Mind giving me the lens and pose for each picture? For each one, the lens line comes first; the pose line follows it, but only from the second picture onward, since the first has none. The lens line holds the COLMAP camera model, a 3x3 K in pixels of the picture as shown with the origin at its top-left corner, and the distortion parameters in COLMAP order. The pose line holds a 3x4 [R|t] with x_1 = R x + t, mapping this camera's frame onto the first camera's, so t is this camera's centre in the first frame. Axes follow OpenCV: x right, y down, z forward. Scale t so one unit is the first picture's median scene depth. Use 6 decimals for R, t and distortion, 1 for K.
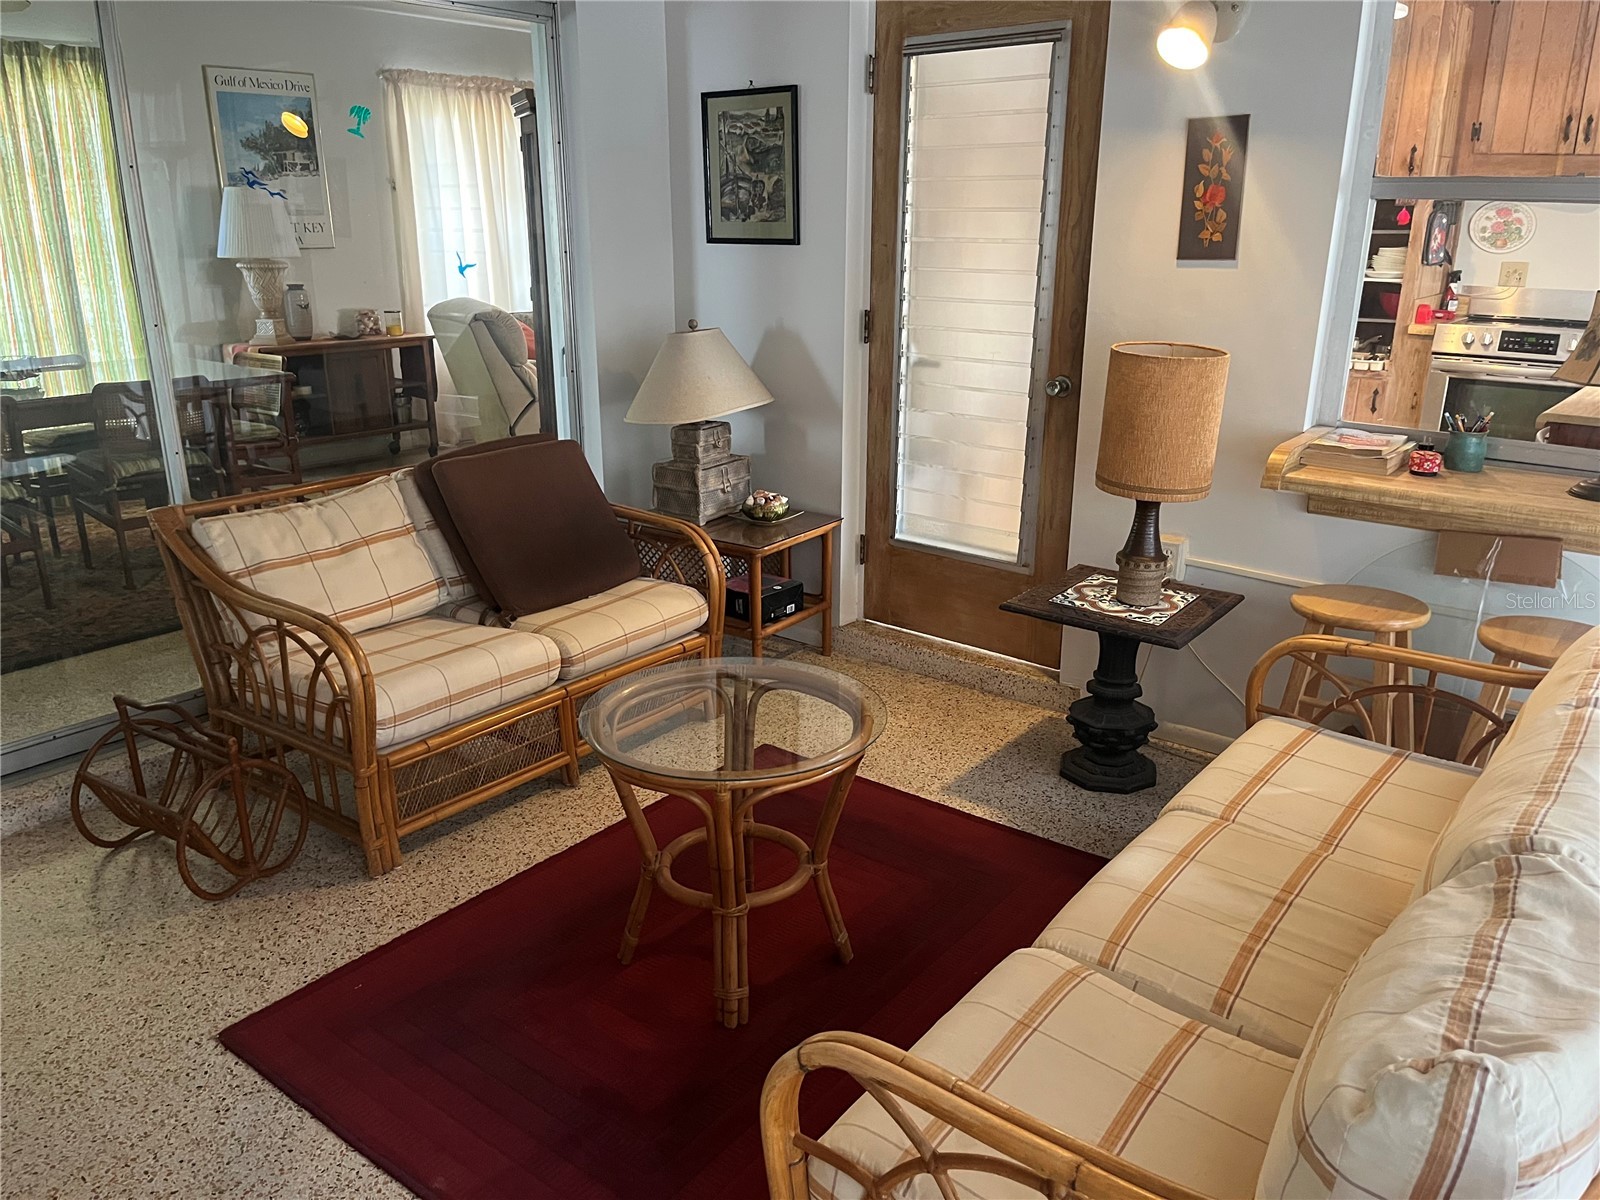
lens RADIAL K [[1206.1, 0, 795.3], [0, 1206.1, 604.3], [0, 0, 1]] dist [0.061488, -0.092139]
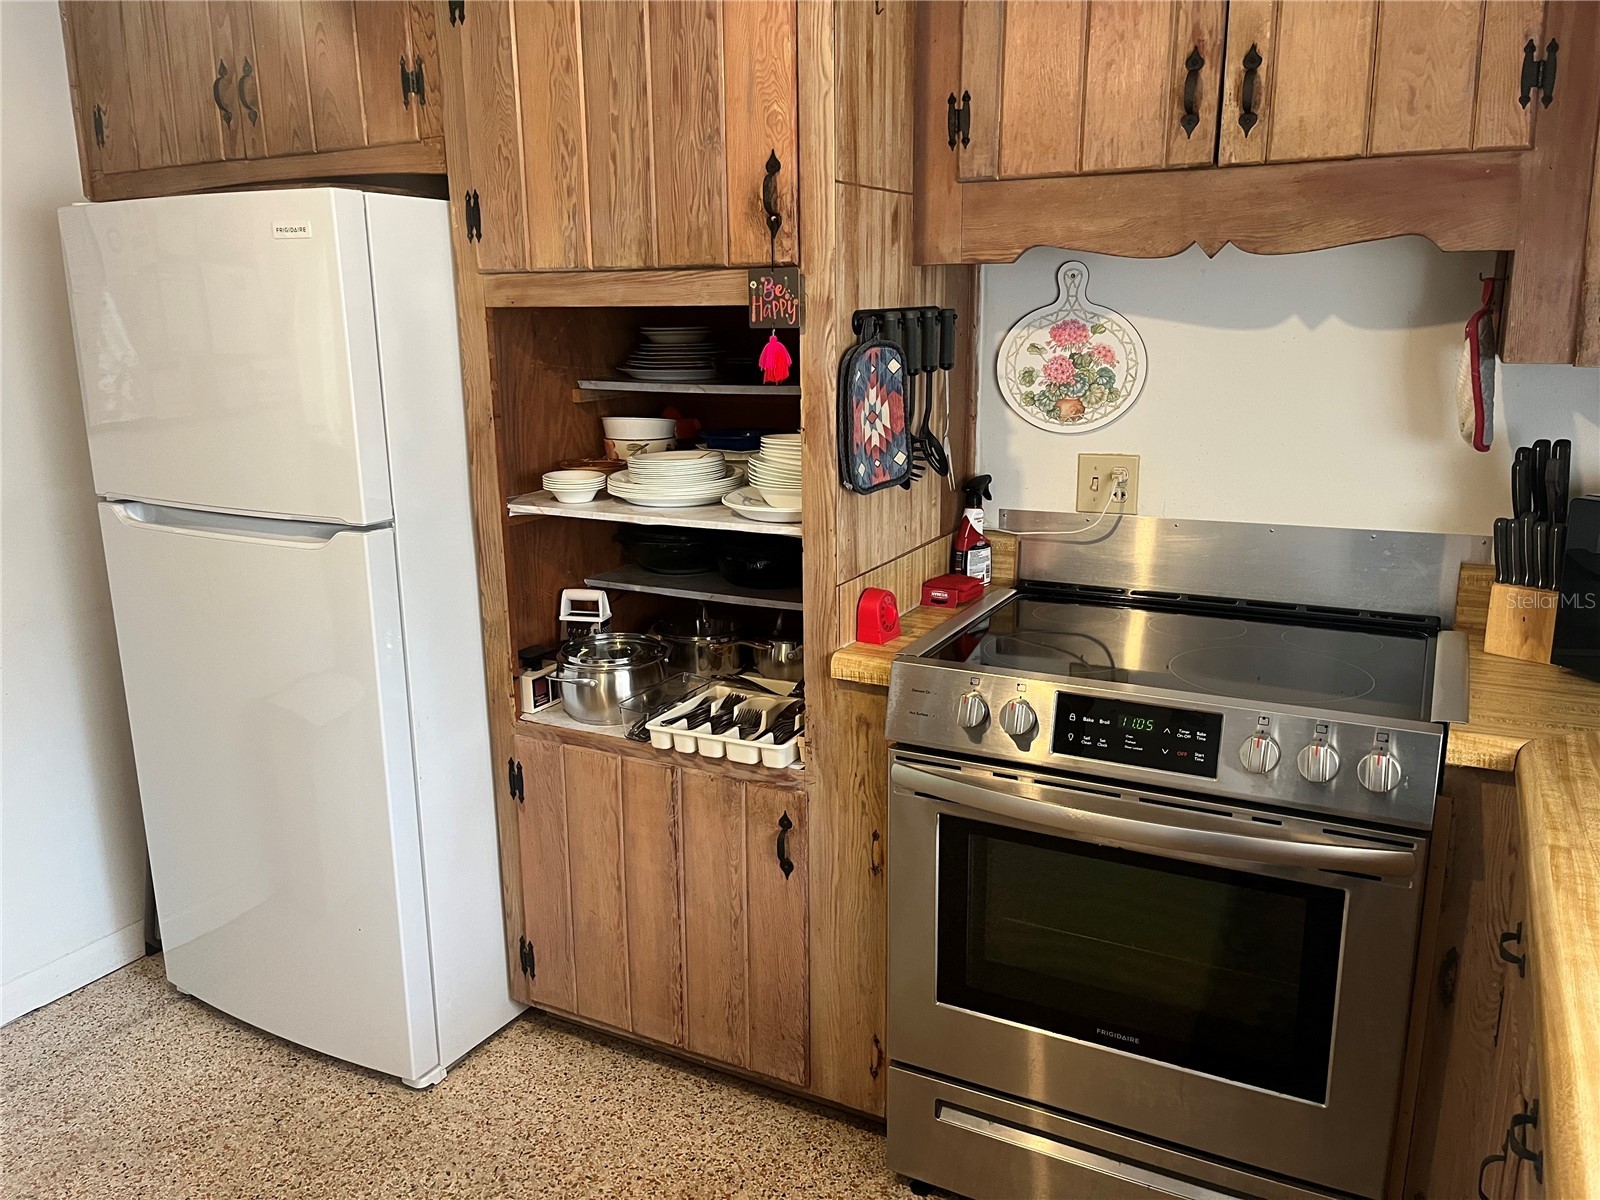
lens RADIAL K [[1206.1, 0, 788.8], [0, 1206.1, 602.6], [0, 0, 1]] dist [0.061488, -0.092139]
pose [[0.981739, -0.063382, 0.179362, 0.428540], [0.076723, 0.994701, -0.068442, -0.221122], [-0.174074, 0.080954, 0.981399, 0.654840]]
